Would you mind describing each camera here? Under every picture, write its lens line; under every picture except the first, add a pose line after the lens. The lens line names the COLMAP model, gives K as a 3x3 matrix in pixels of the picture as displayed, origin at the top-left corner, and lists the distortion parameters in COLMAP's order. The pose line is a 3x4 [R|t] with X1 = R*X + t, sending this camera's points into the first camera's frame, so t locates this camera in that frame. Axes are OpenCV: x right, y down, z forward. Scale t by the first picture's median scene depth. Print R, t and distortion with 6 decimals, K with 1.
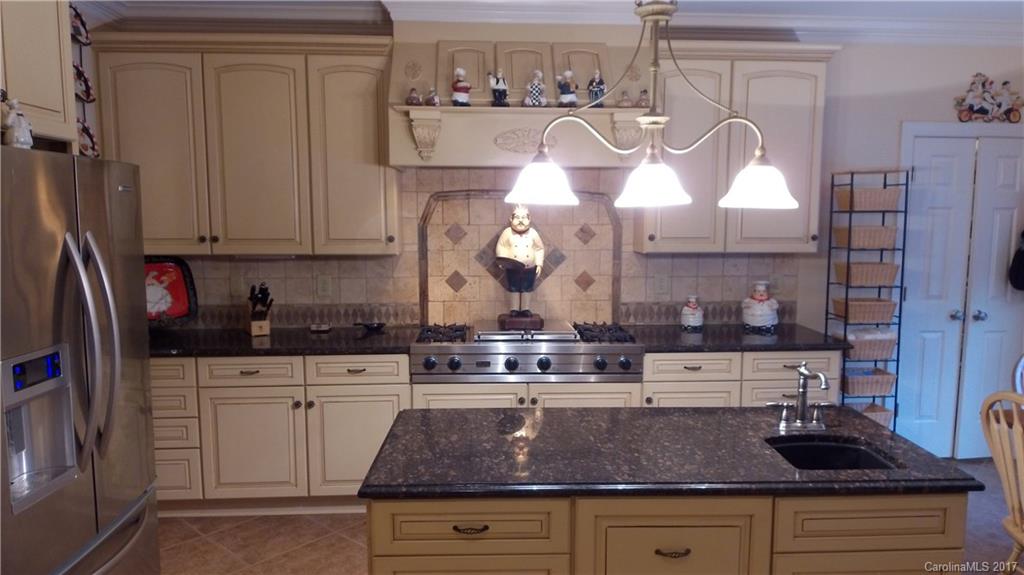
lens RADIAL K [[708.2, 0, 512.0], [0, 708.2, 287.5], [0, 0, 1]] dist [0.048861, -0.078053]
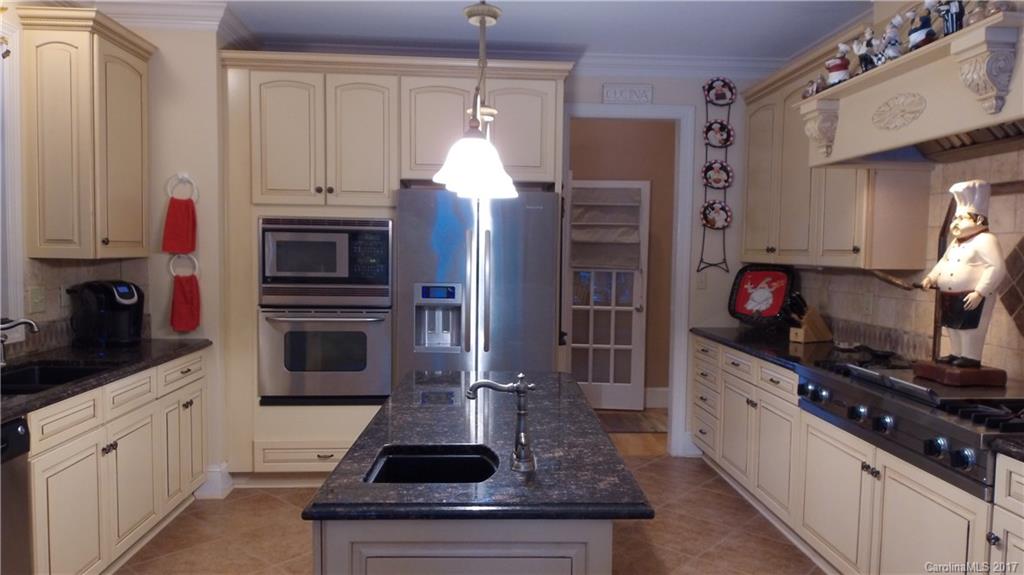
lens RADIAL K [[708.2, 0, 512.0], [0, 708.2, 287.5], [0, 0, 1]] dist [0.048861, -0.078053]
pose [[-0.006047, 0.052714, -0.998591, 0.692307], [-0.118385, 0.991549, 0.053059, -0.018620], [0.992949, 0.118539, 0.000245, 0.571679]]
